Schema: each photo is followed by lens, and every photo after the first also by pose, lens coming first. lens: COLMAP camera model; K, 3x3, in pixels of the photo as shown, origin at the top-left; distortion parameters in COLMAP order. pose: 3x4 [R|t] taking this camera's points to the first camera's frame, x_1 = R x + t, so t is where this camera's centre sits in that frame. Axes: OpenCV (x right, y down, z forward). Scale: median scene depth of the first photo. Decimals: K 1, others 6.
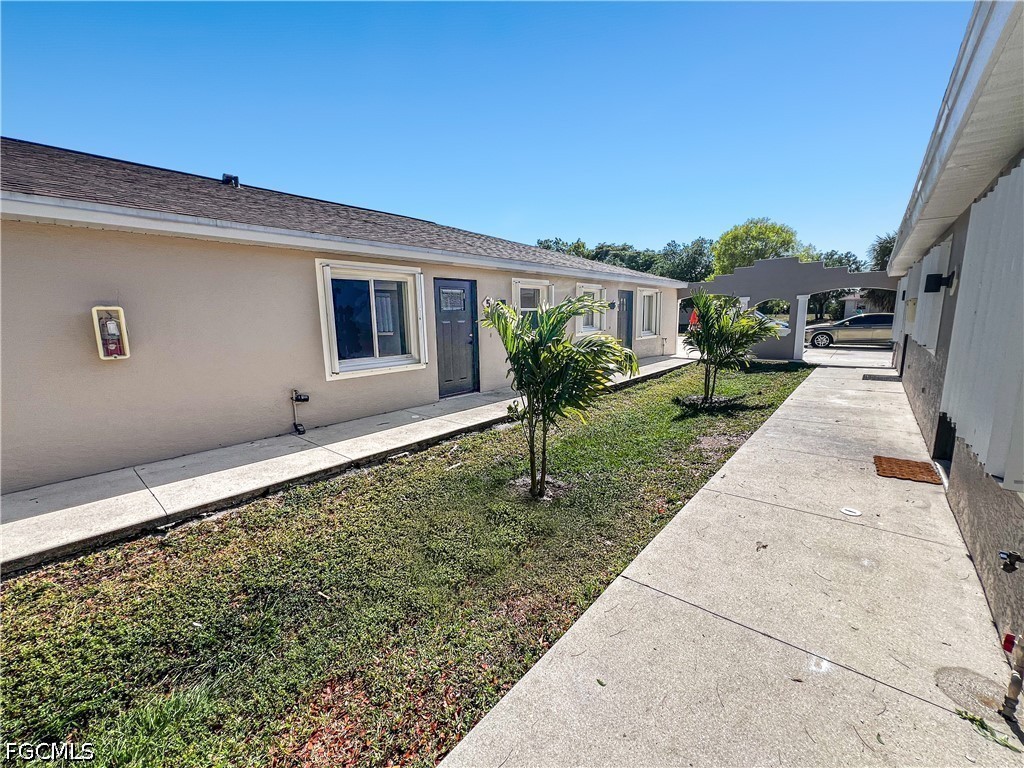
lens RADIAL K [[408.4, 0, 506.8], [0, 408.4, 384.9], [0, 0, 1]] dist [0.019053, -0.006633]
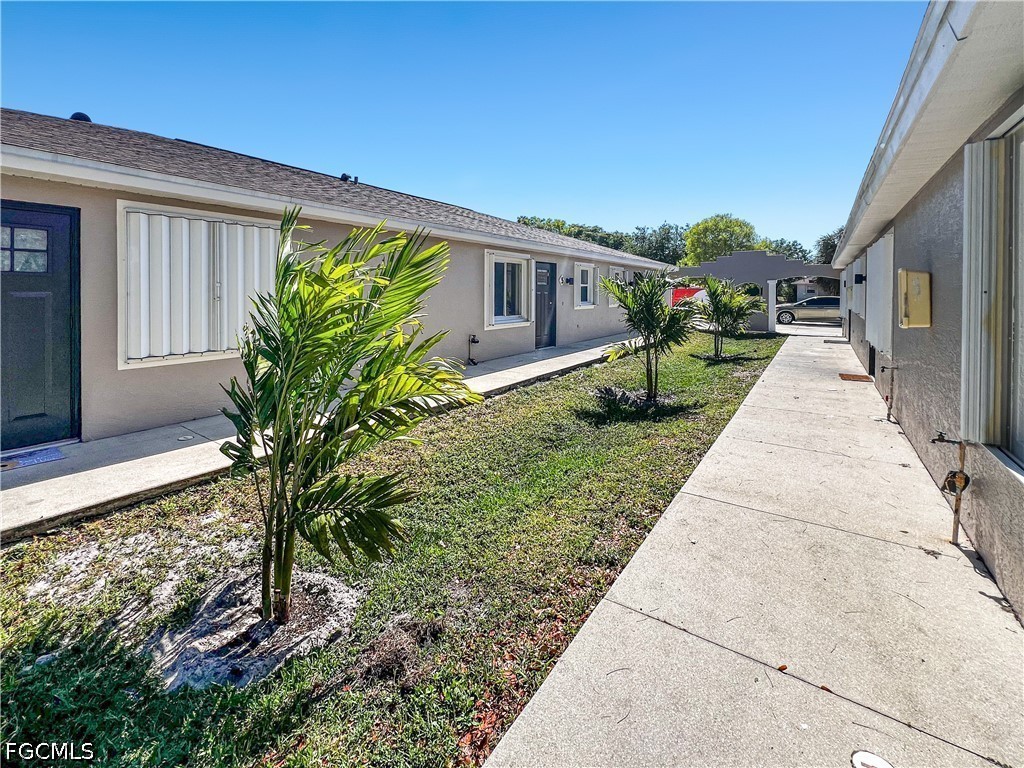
lens RADIAL K [[439.6, 0, 514.5], [0, 439.6, 293.2], [0, 0, 1]] dist [0.049830, 0.000108]
pose [[0.992183, 0.031072, 0.120864, -0.281441], [-0.011881, 0.987628, -0.156363, 0.055166], [-0.124227, 0.153705, 0.980277, -0.298390]]
